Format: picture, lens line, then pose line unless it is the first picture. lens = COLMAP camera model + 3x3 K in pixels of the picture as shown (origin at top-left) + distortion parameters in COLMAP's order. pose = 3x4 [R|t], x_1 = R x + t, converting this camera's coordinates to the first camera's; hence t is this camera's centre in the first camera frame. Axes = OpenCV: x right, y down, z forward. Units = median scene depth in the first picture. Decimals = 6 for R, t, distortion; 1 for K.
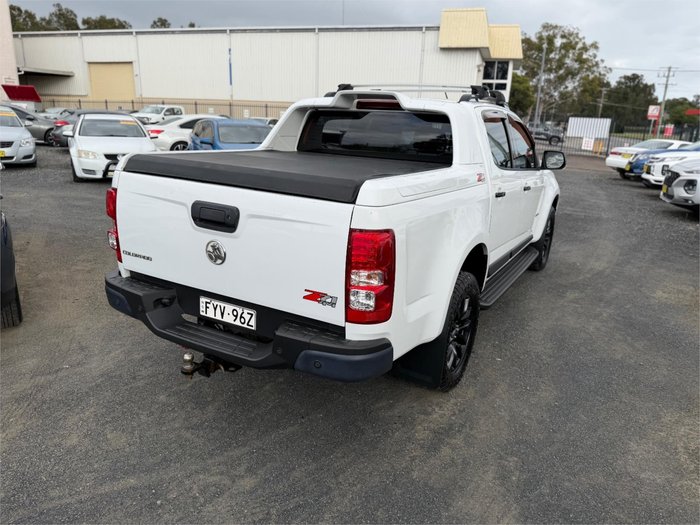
lens RADIAL K [[513.3, 0, 363.5], [0, 513.3, 264.4], [0, 0, 1]] dist [0.000598, -0.006549]
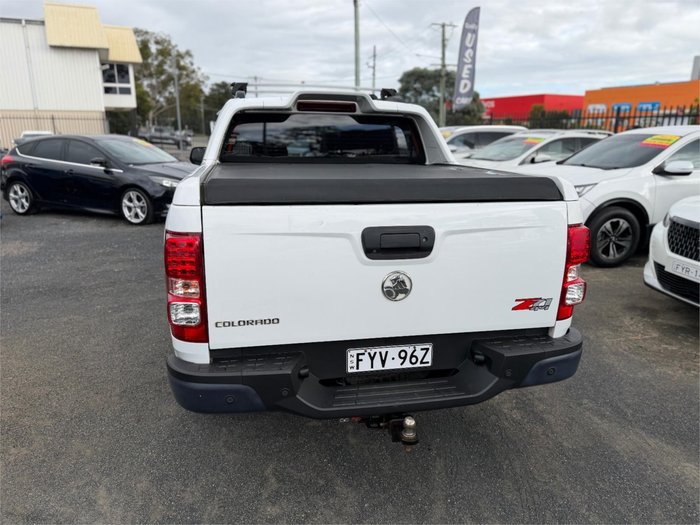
lens RADIAL K [[491.3, 0, 348.8], [0, 491.3, 272.3], [0, 0, 1]] dist [0.035377, -0.027822]
pose [[0.769386, -0.209505, 0.603451, -0.598906], [0.200178, 0.976179, 0.083686, -0.092221], [-0.606609, 0.056411, 0.792996, 0.326072]]
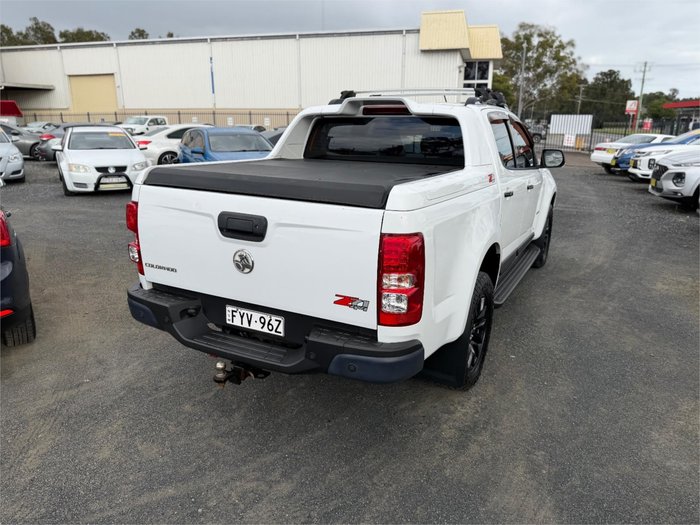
lens RADIAL K [[512.9, 0, 358.7], [0, 512.9, 262.3], [0, 0, 1]] dist [0.002250, -0.008717]
pose [[0.999183, -0.036940, 0.016370, -0.056875], [0.037107, 0.999262, -0.009966, -0.002241], [-0.015990, 0.010565, 0.999816, -0.013698]]
